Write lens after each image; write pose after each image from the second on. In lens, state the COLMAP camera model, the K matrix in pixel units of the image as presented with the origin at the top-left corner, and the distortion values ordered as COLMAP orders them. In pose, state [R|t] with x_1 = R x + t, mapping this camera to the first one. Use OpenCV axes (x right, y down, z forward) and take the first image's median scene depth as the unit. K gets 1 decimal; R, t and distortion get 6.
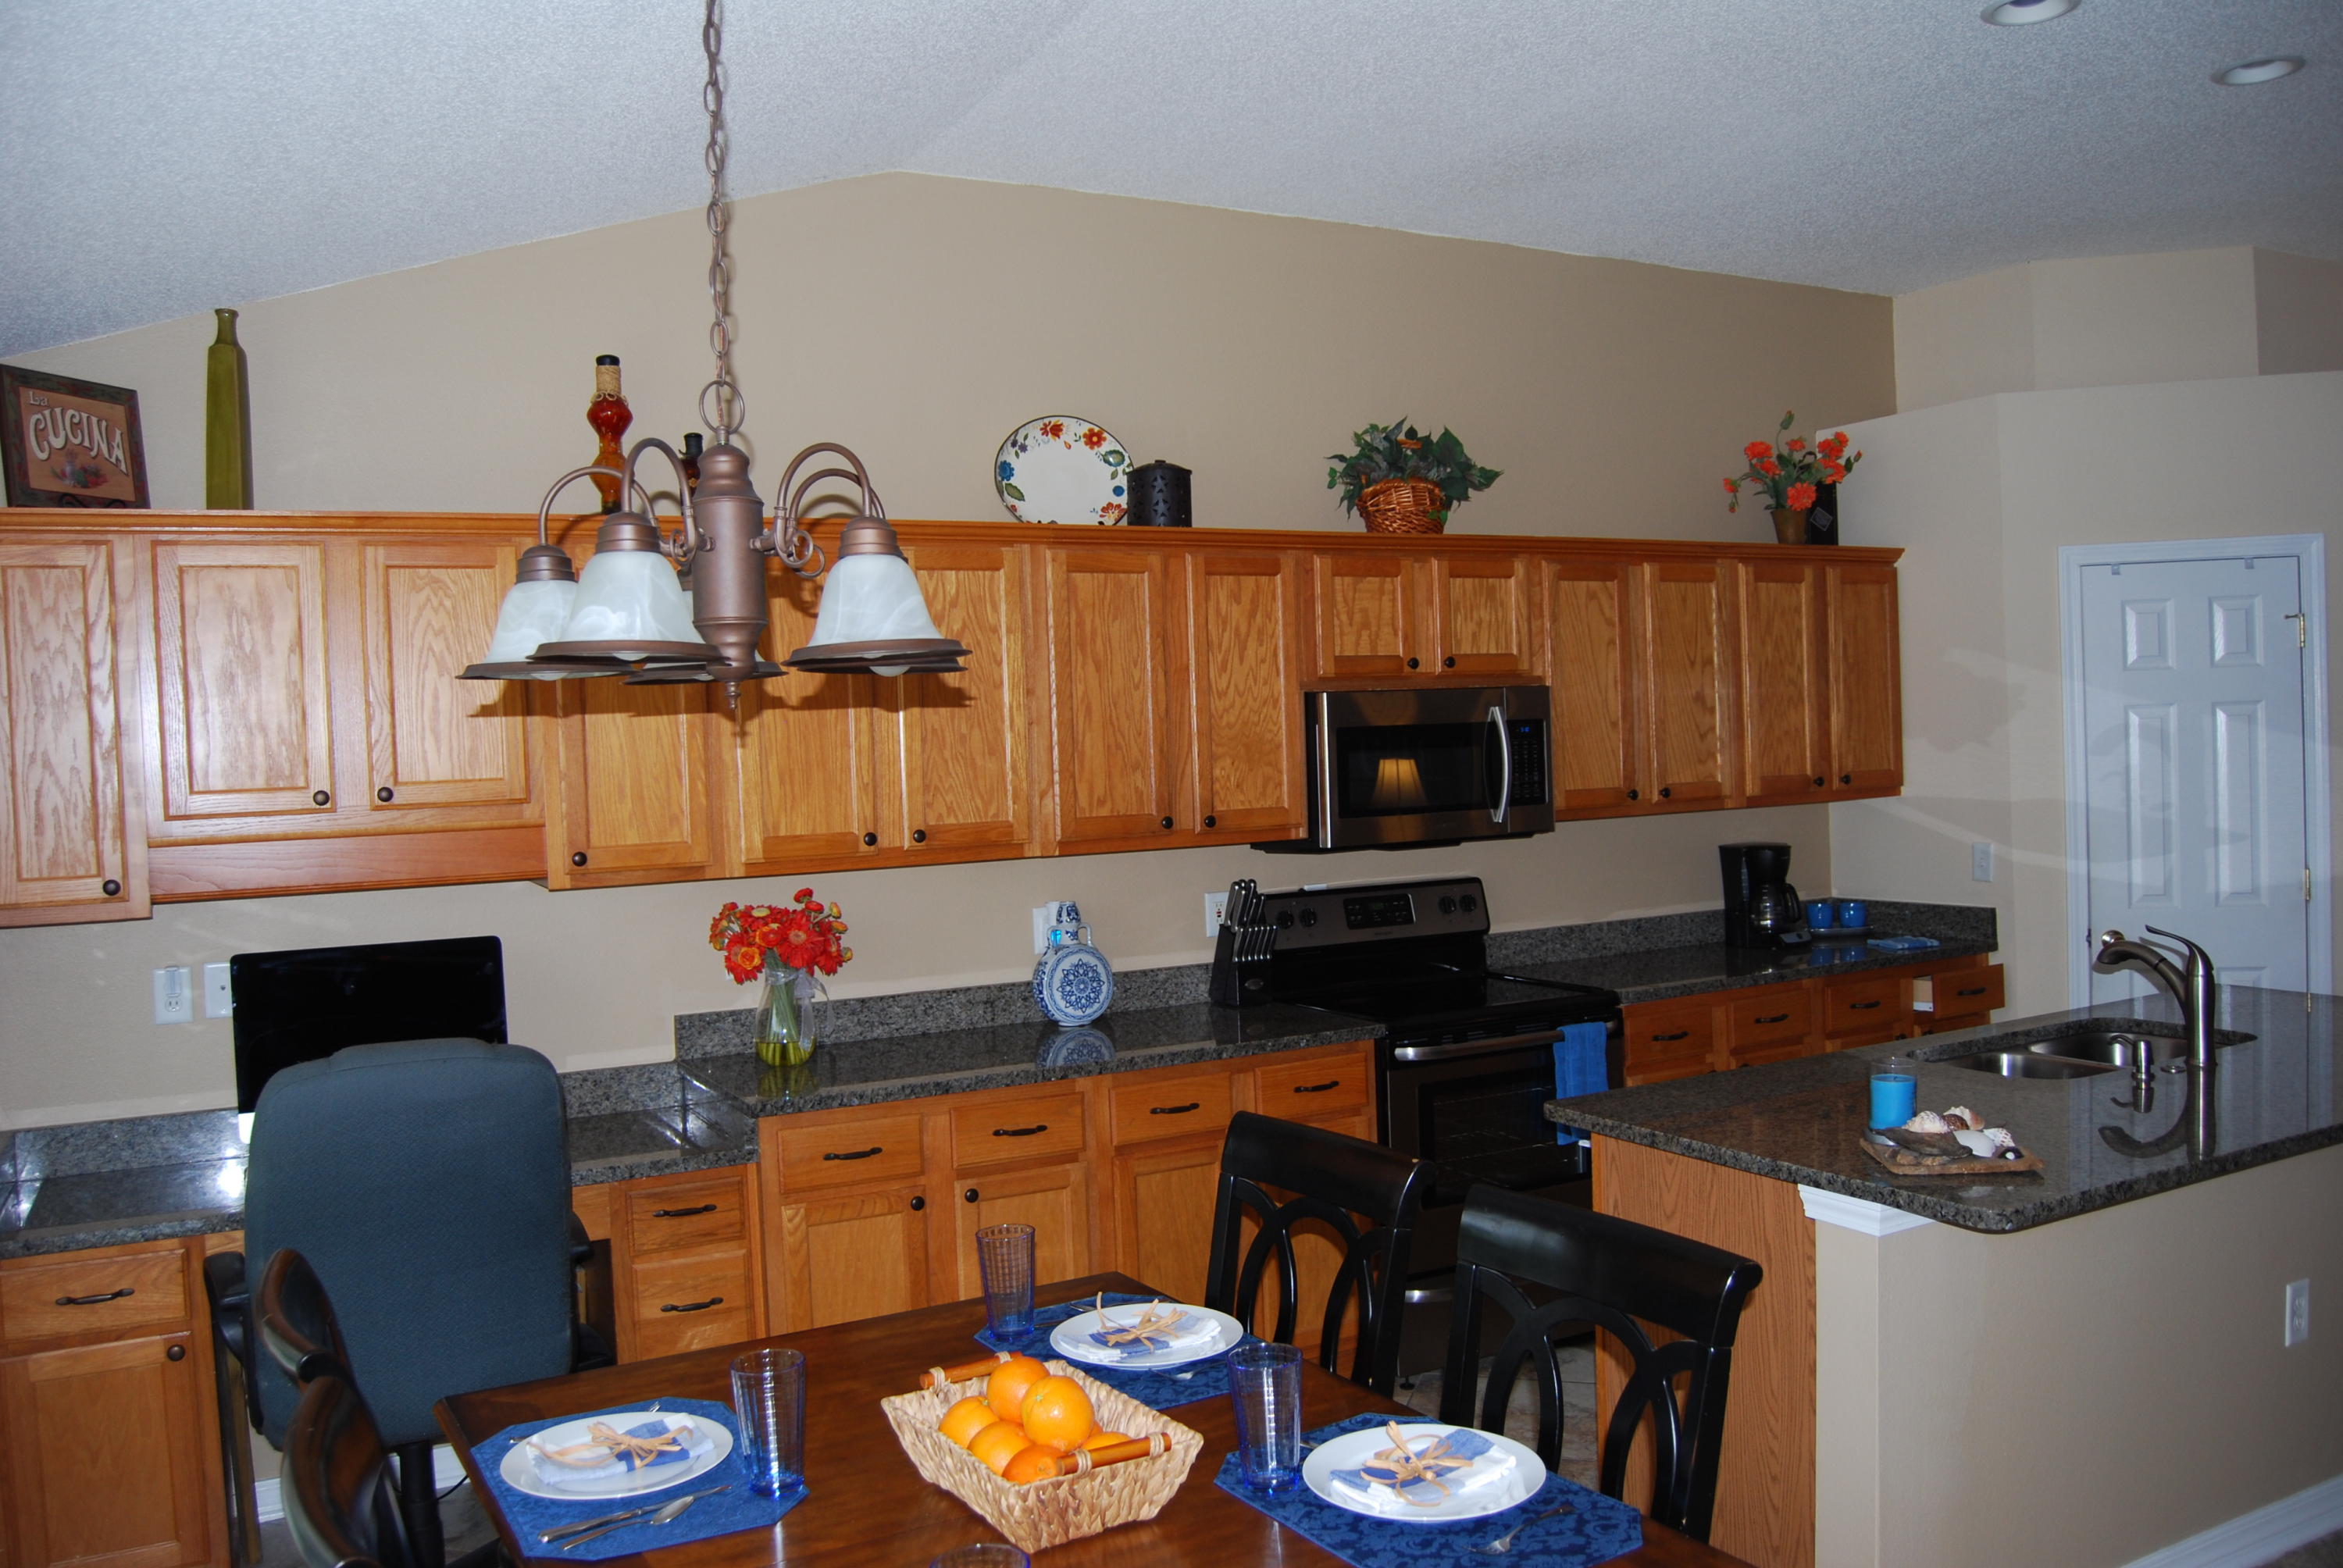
lens RADIAL K [[1844.2, 0, 1161.8], [0, 1844.2, 791.1], [0, 0, 1]] dist [-0.085487, 0.026144]
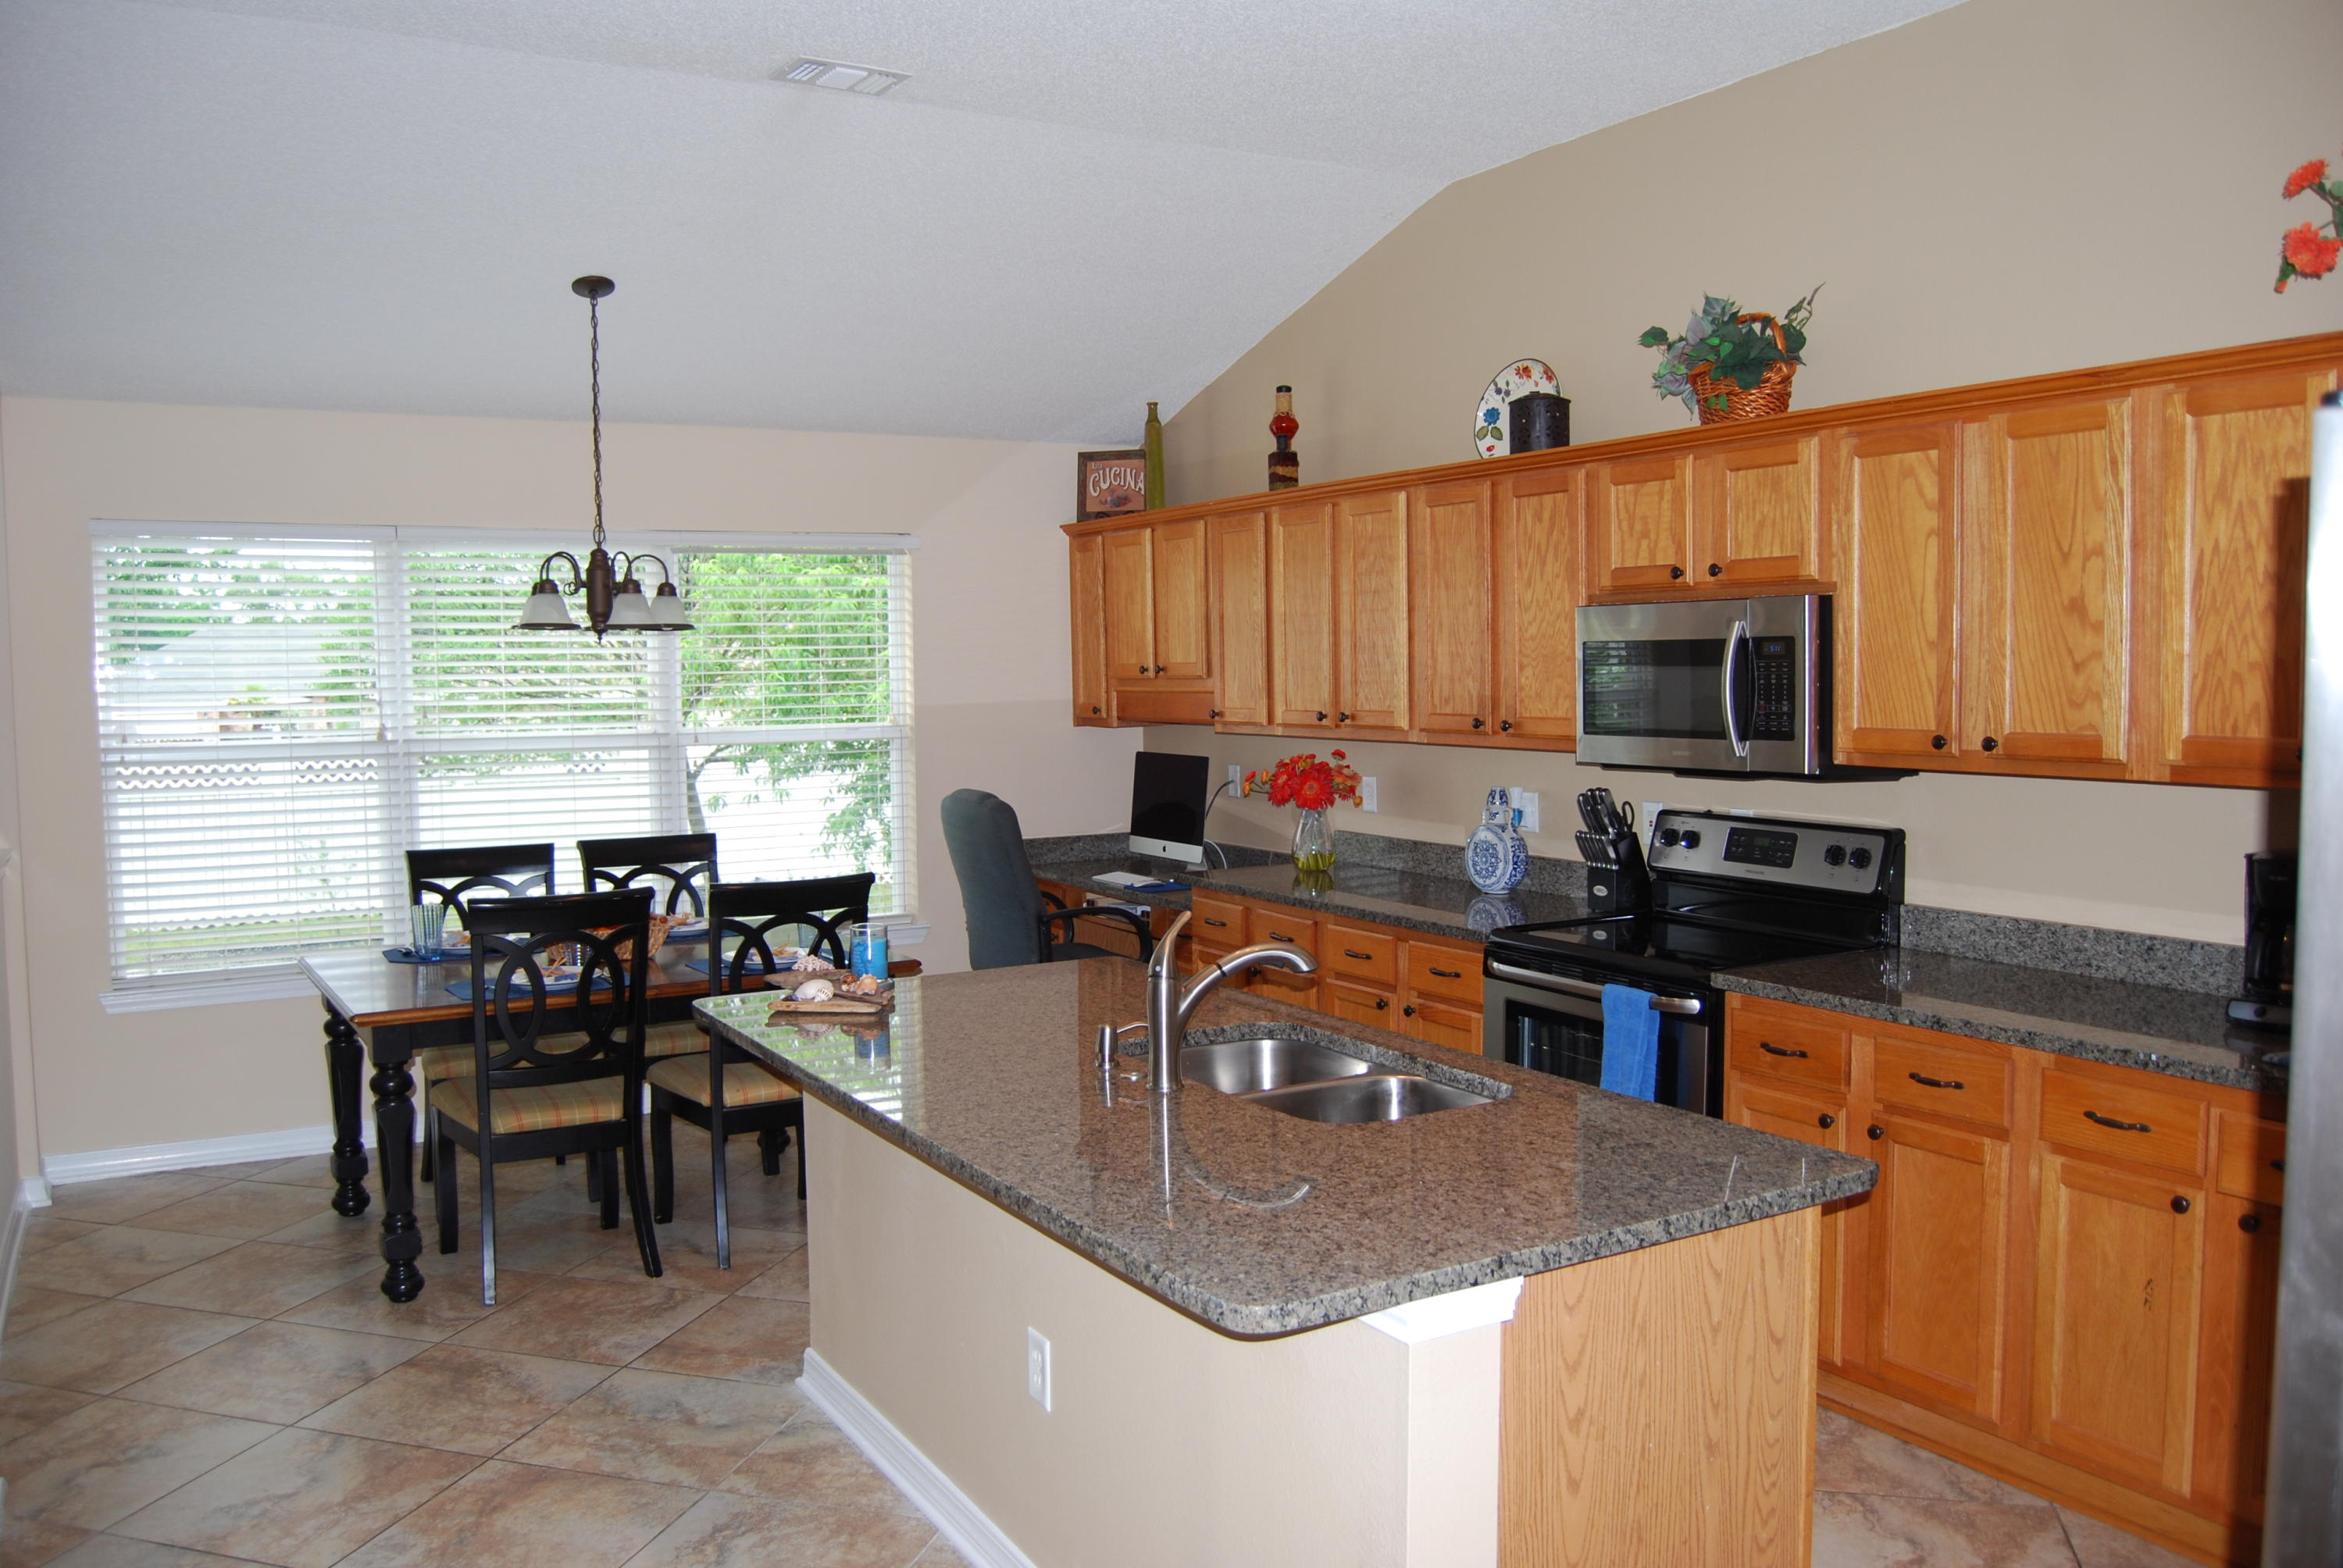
lens RADIAL K [[1844.2, 0, 1181.9], [0, 1844.2, 775.6], [0, 0, 1]] dist [-0.085487, 0.026144]
pose [[0.035510, 0.097340, -0.994617, 1.096614], [-0.019362, 0.995125, 0.096699, -0.055271], [0.999182, 0.015824, 0.037222, 0.762132]]
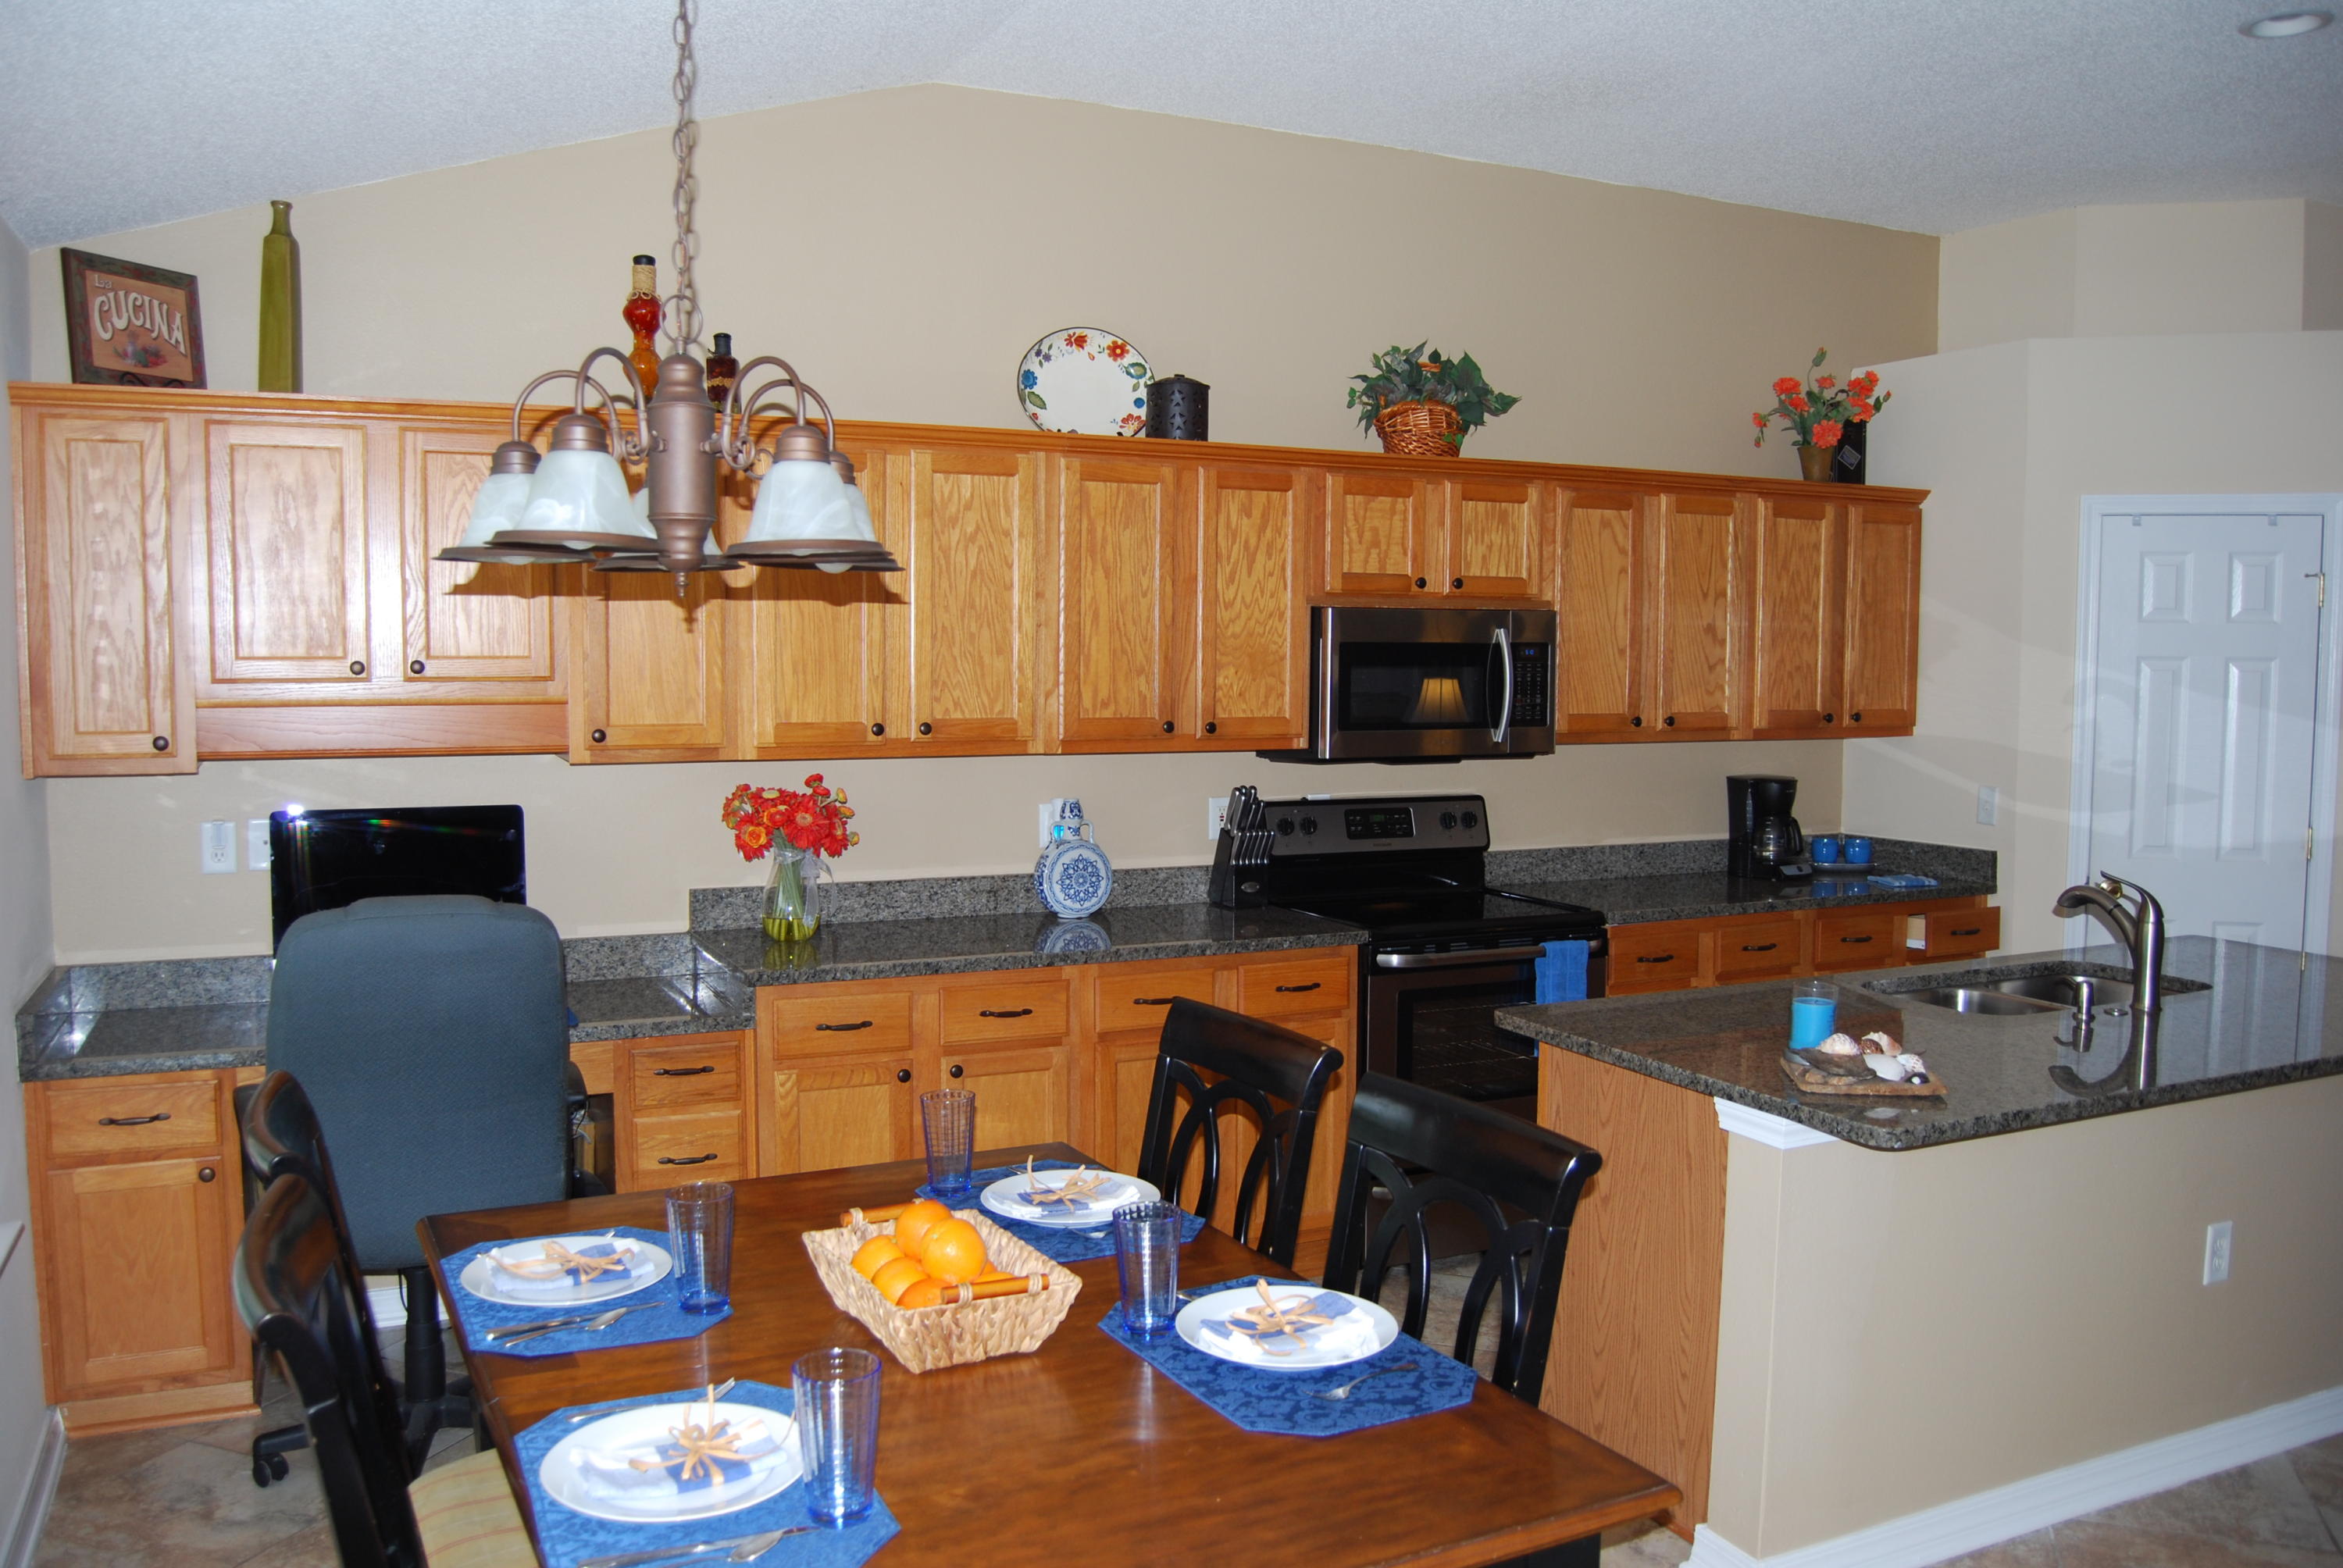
lens RADIAL K [[1844.2, 0, 1157.2], [0, 1844.2, 791.3], [0, 0, 1]] dist [-0.085487, 0.026144]
pose [[0.997893, 0.046584, -0.045155, 0.044180], [-0.044307, 0.997757, 0.050188, 0.001439], [0.047391, -0.048082, 0.997718, -0.034972]]
